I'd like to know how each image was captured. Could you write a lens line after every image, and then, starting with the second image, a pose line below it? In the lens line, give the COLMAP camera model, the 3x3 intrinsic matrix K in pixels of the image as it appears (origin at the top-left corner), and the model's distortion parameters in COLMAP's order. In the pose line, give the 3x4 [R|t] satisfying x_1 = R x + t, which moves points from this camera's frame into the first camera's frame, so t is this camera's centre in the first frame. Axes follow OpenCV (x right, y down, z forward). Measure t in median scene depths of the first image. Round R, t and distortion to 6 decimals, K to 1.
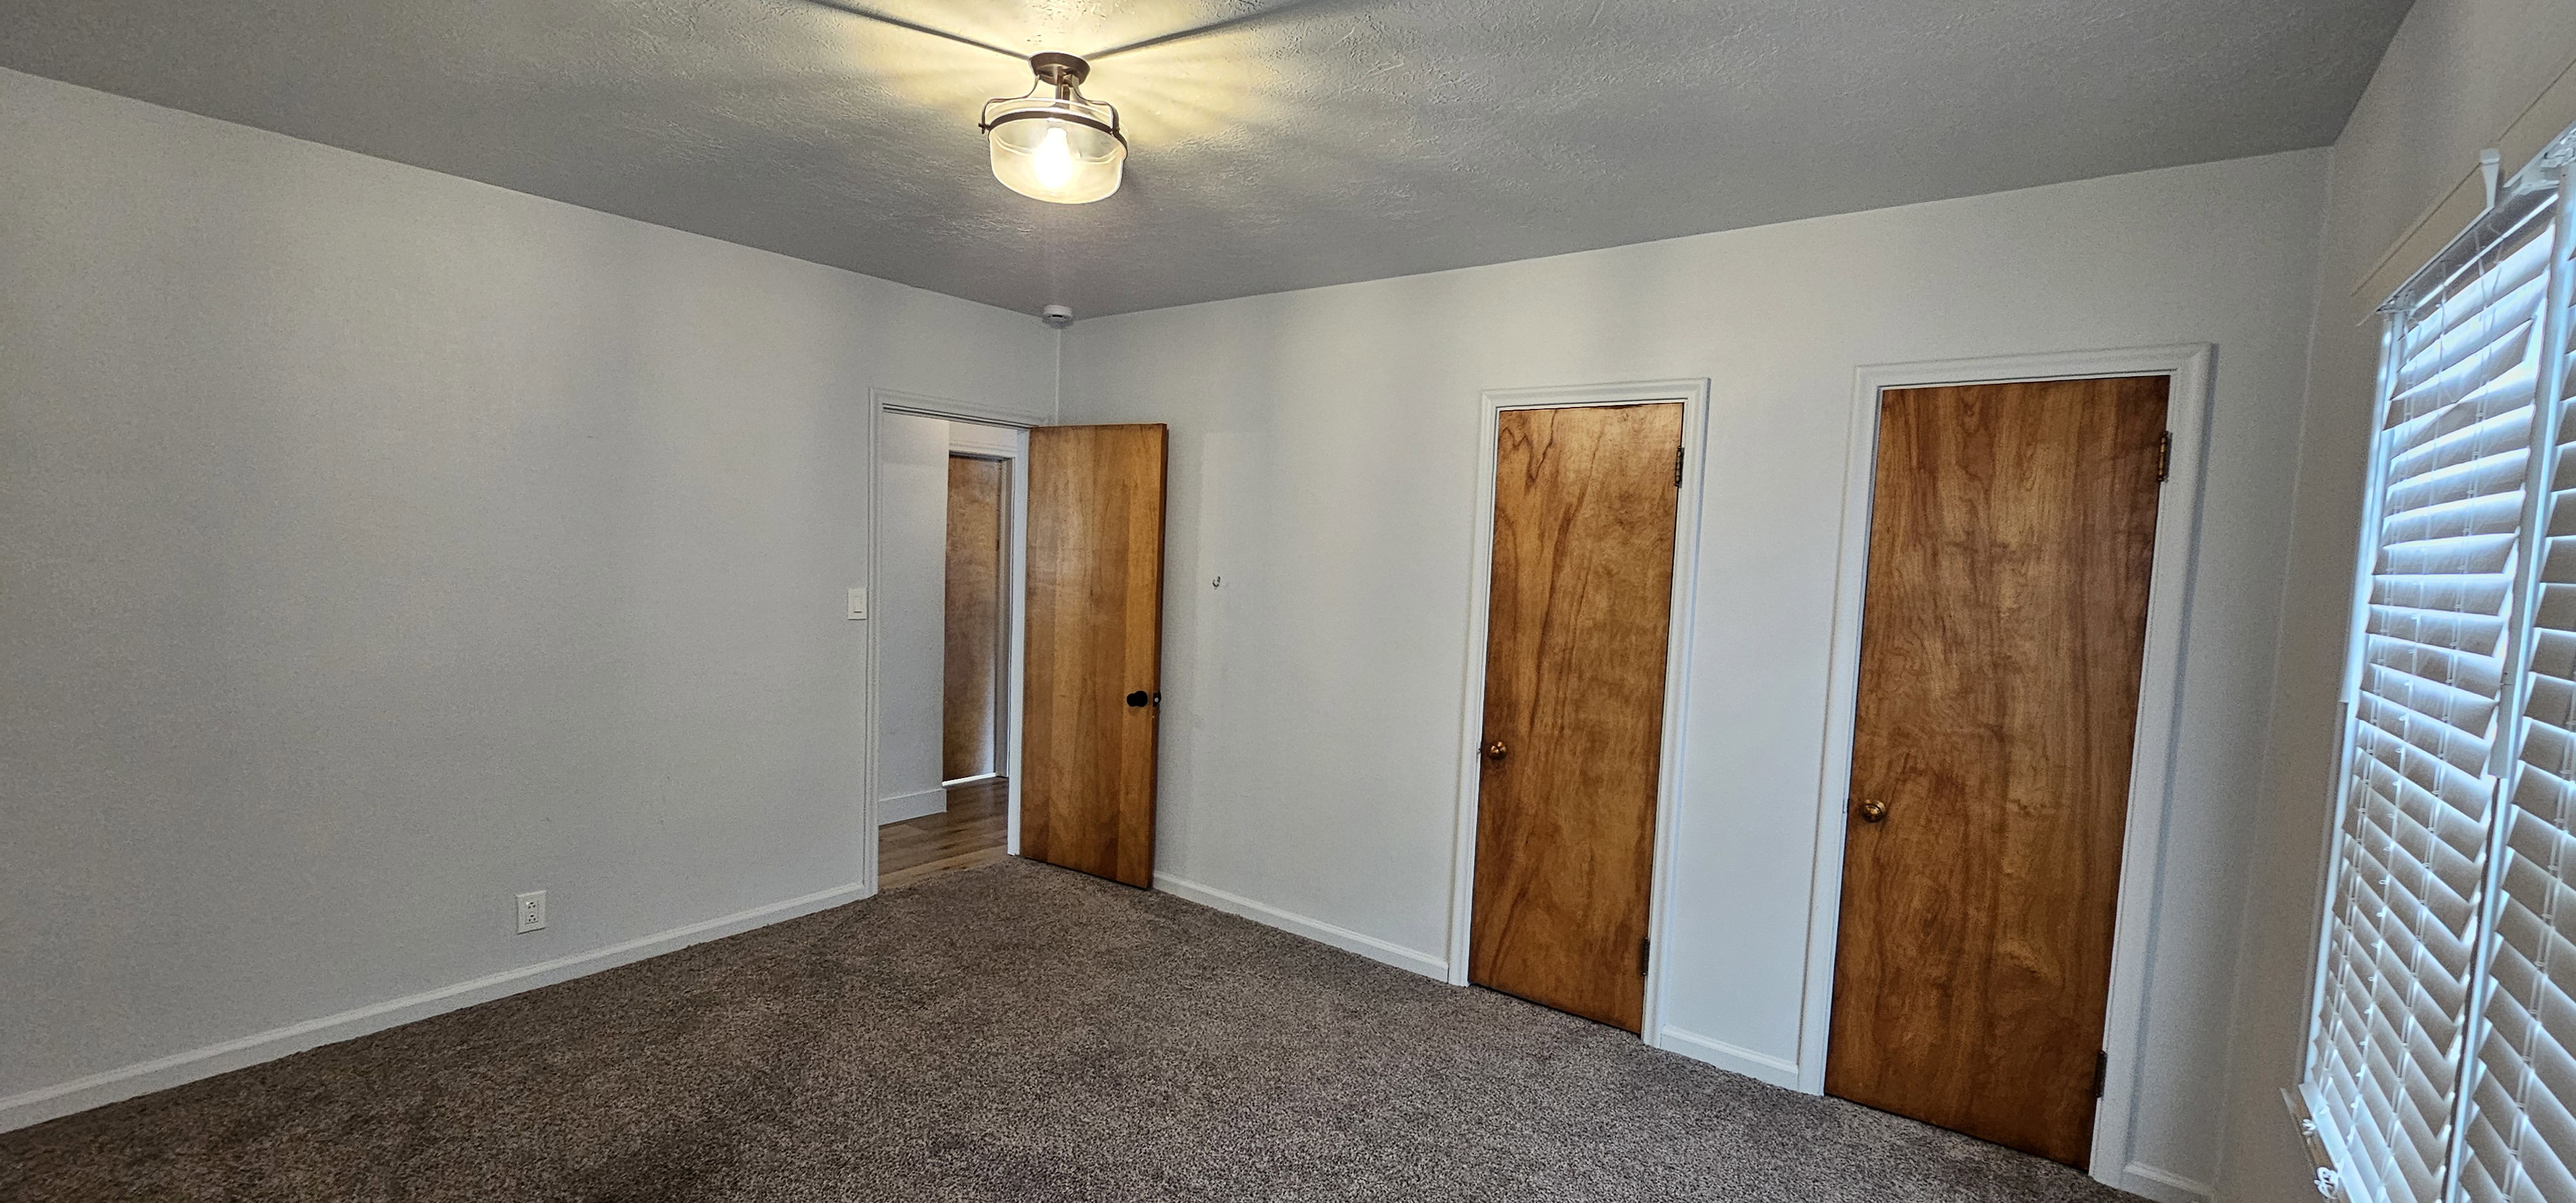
lens RADIAL K [[1050.0, 0, 1288.1], [0, 1050.0, 624.9], [0, 0, 1]] dist [0.000114, 0.000613]
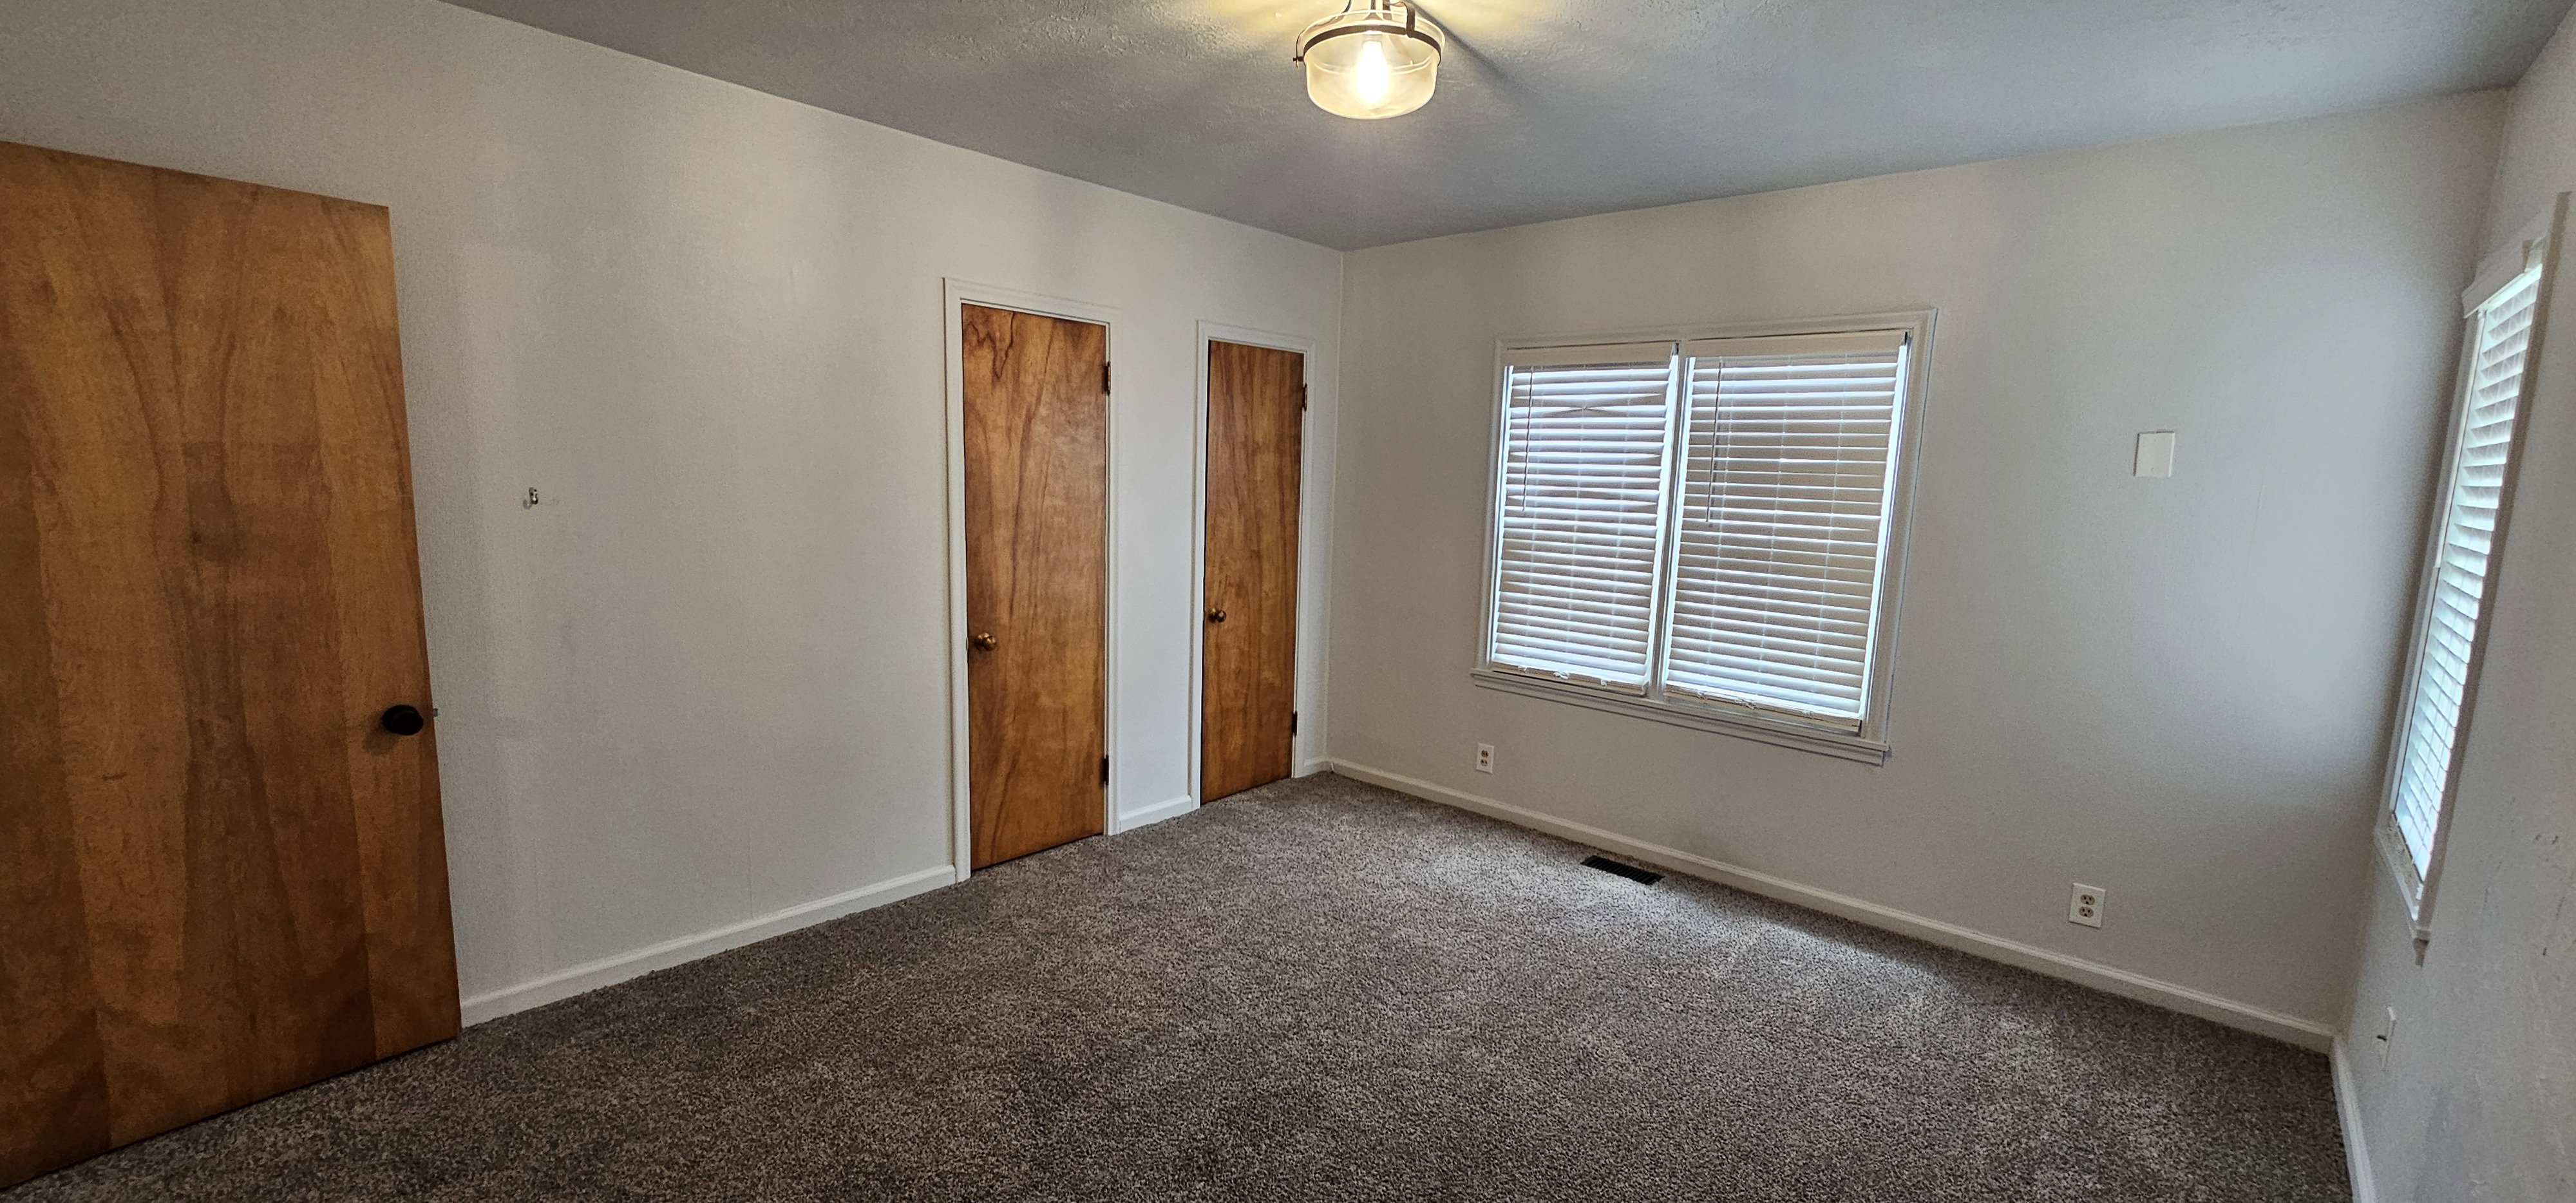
lens RADIAL K [[1050.0, 0, 1288.1], [0, 1050.0, 624.9], [0, 0, 1]] dist [0.000114, 0.000613]
pose [[0.092987, -0.183398, 0.978631, -0.809971], [0.048709, 0.982551, 0.179504, -0.070625], [-0.994475, 0.030977, 0.100297, 0.620537]]
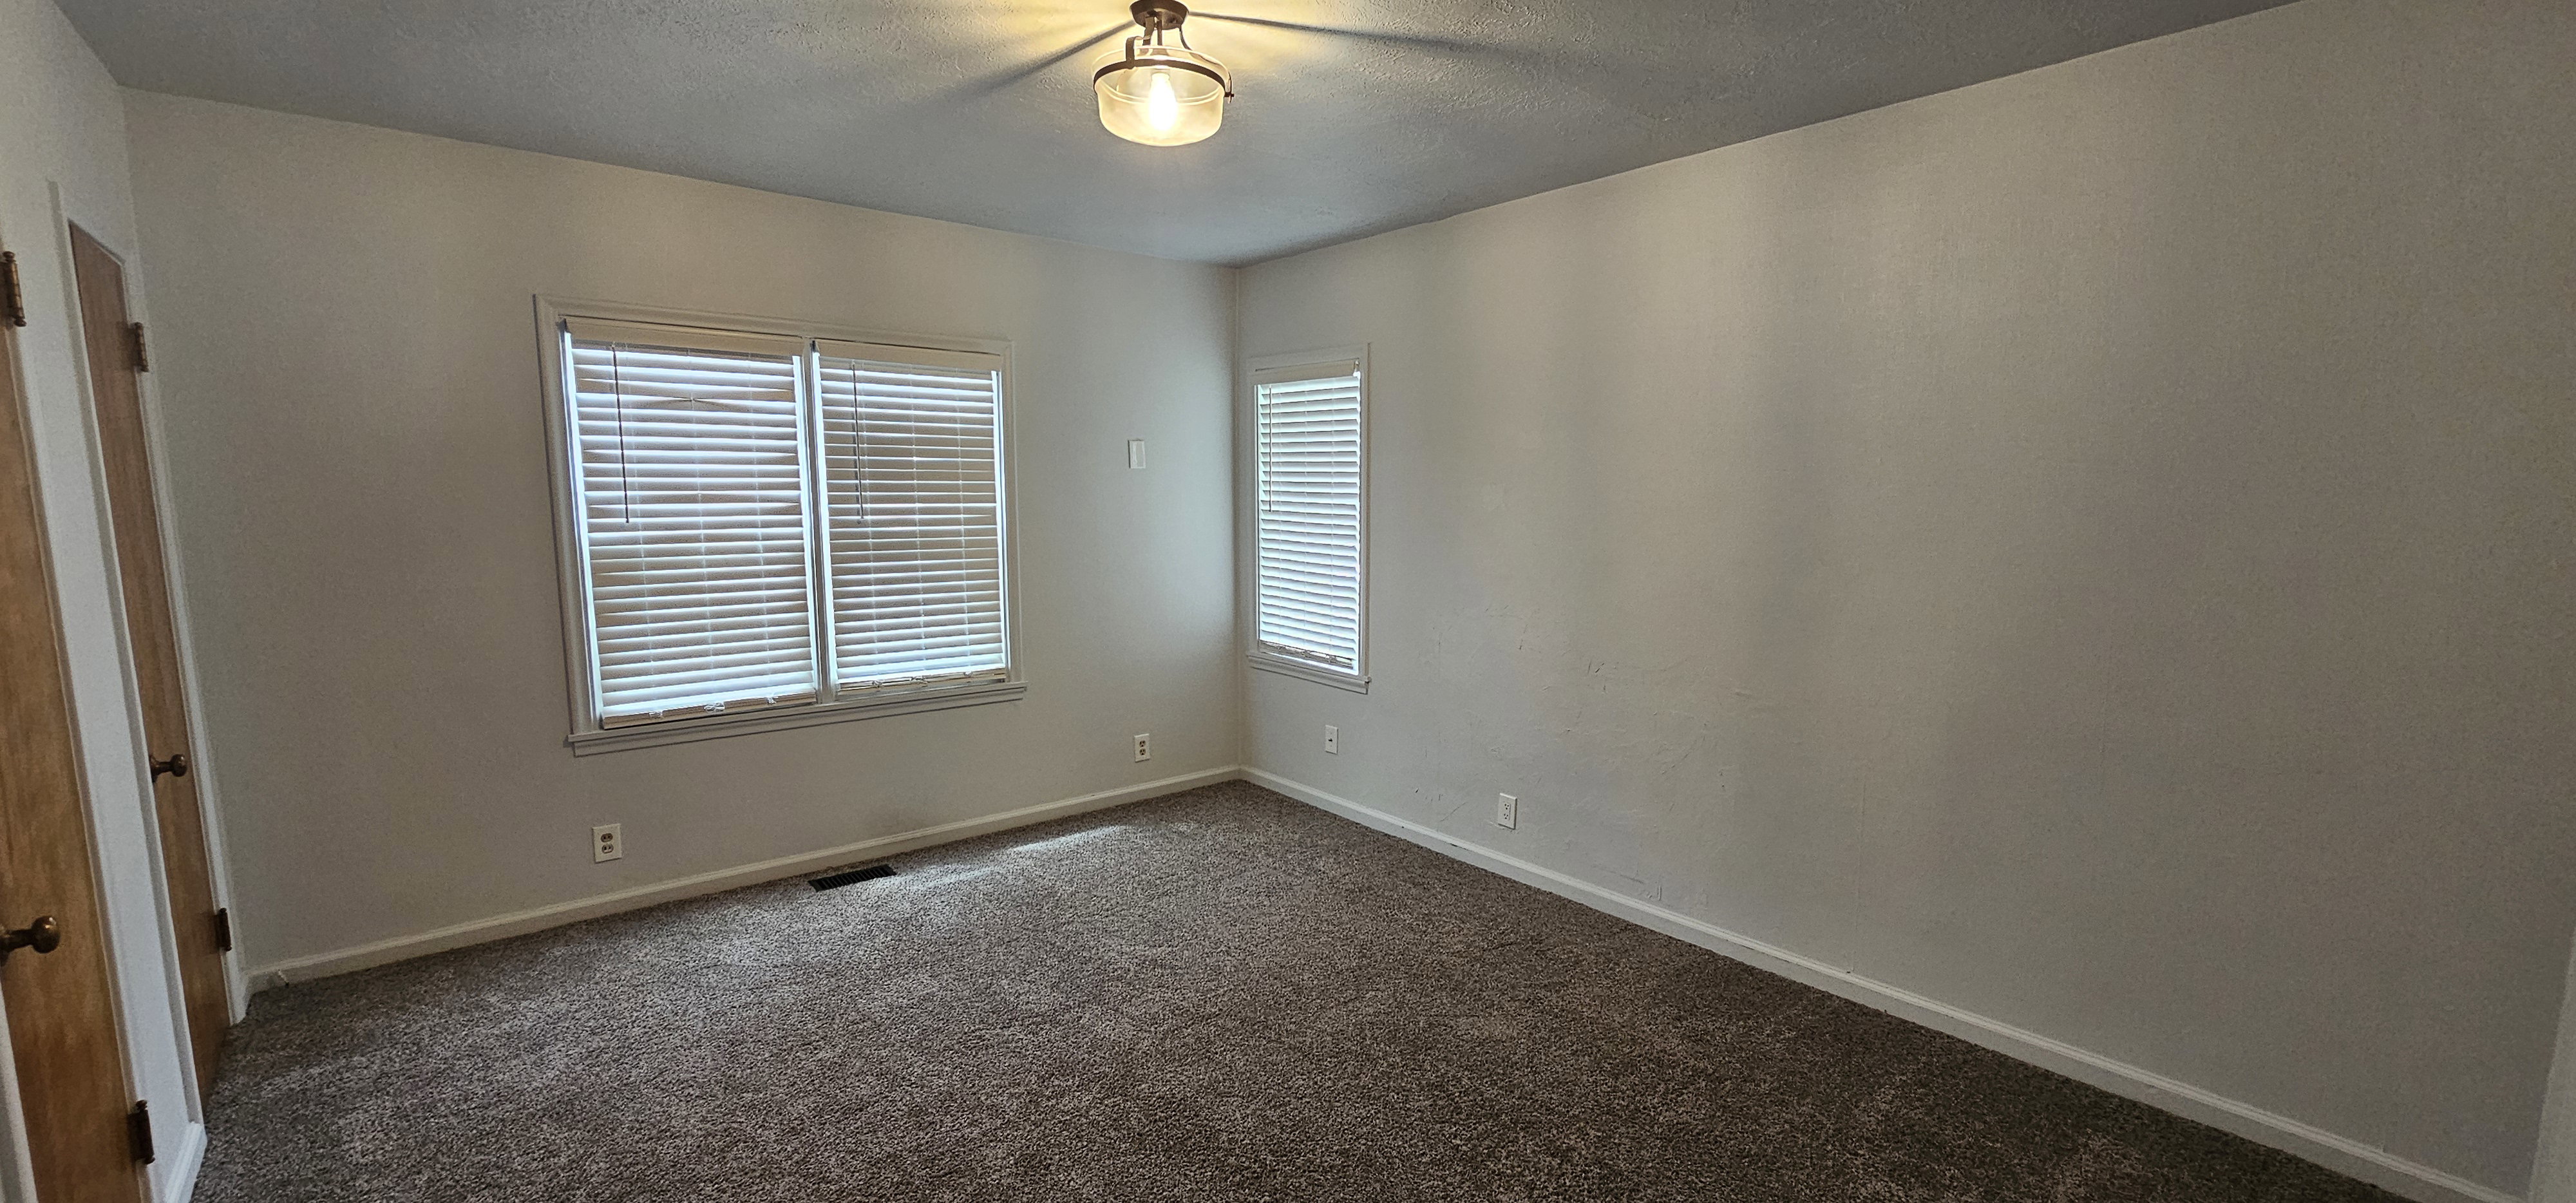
lens RADIAL K [[1050.0, 0, 1288.1], [0, 1050.0, 624.9], [0, 0, 1]] dist [0.000114, 0.000613]
pose [[-0.972101, -0.073493, 0.222751, -0.384281], [-0.023903, 0.975742, 0.217613, -0.104293], [-0.233341, 0.206217, -0.950277, 1.290220]]
